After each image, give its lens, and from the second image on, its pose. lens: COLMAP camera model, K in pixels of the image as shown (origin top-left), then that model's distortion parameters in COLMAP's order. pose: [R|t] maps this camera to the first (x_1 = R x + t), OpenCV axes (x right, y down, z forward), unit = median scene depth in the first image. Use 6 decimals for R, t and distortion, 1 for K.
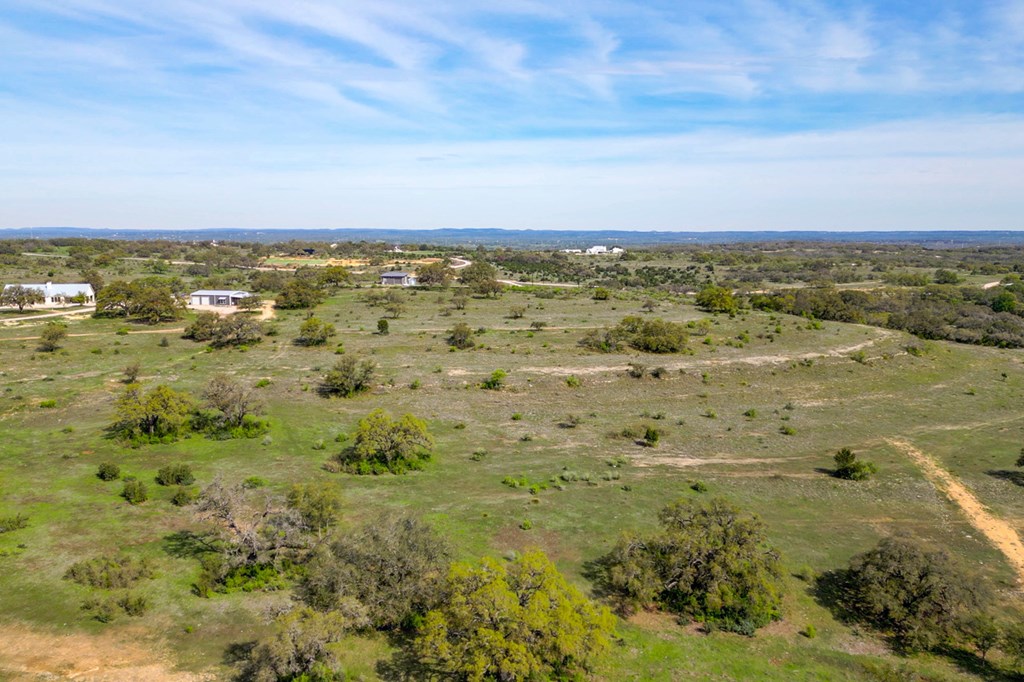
lens RADIAL K [[882.8, 0, 515.4], [0, 882.8, 335.1], [0, 0, 1]] dist [0.102724, -0.119842]
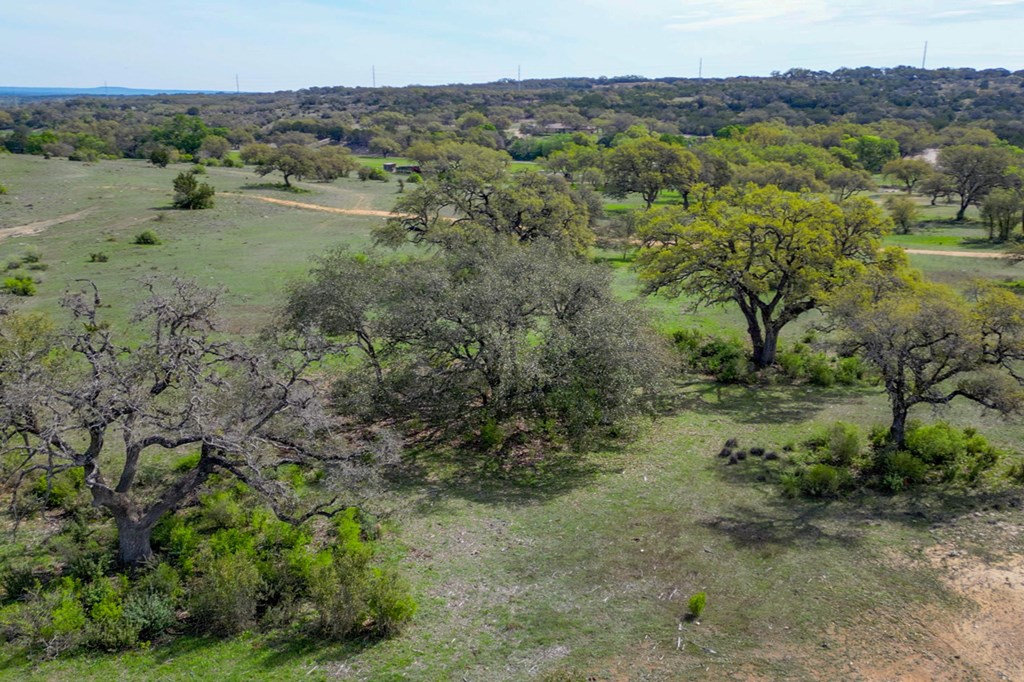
lens RADIAL K [[882.8, 0, 515.1], [0, 882.8, 308.7], [0, 0, 1]] dist [0.102724, -0.119842]
pose [[0.097621, -0.233983, 0.967327, -0.280900], [0.104633, 0.968996, 0.223827, 0.069452], [-0.989708, 0.079365, 0.119077, 0.448517]]
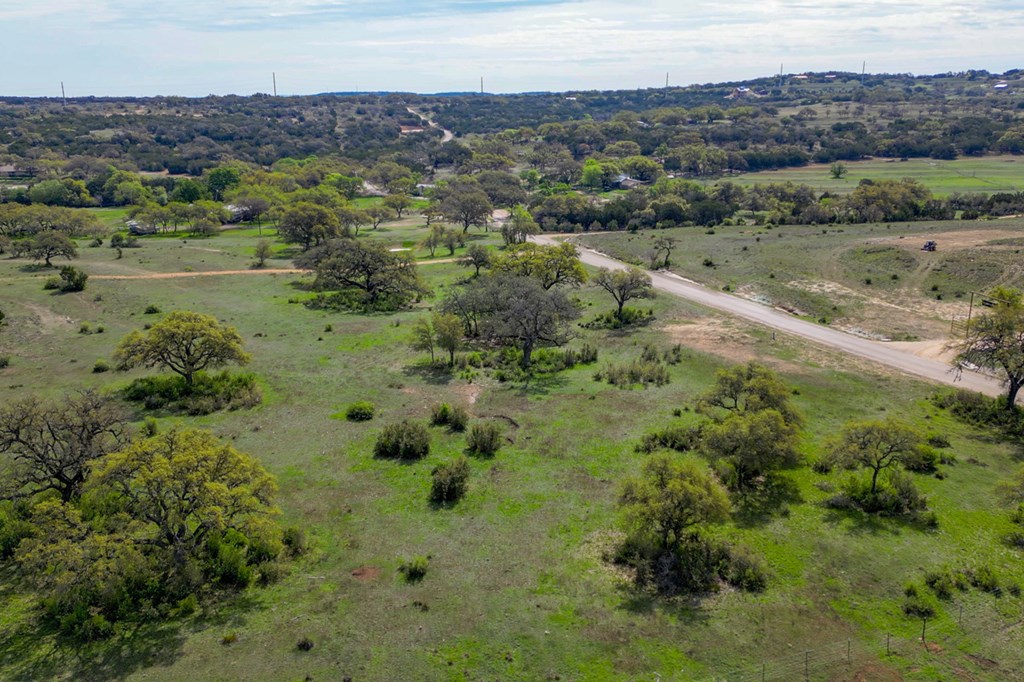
lens RADIAL K [[882.8, 0, 514.5], [0, 882.8, 337.0], [0, 0, 1]] dist [0.102724, -0.119842]
pose [[-0.591342, -0.207397, 0.779295, -0.582155], [0.097393, 0.940922, 0.324315, -0.063698], [-0.800518, 0.267679, -0.536208, 0.829817]]
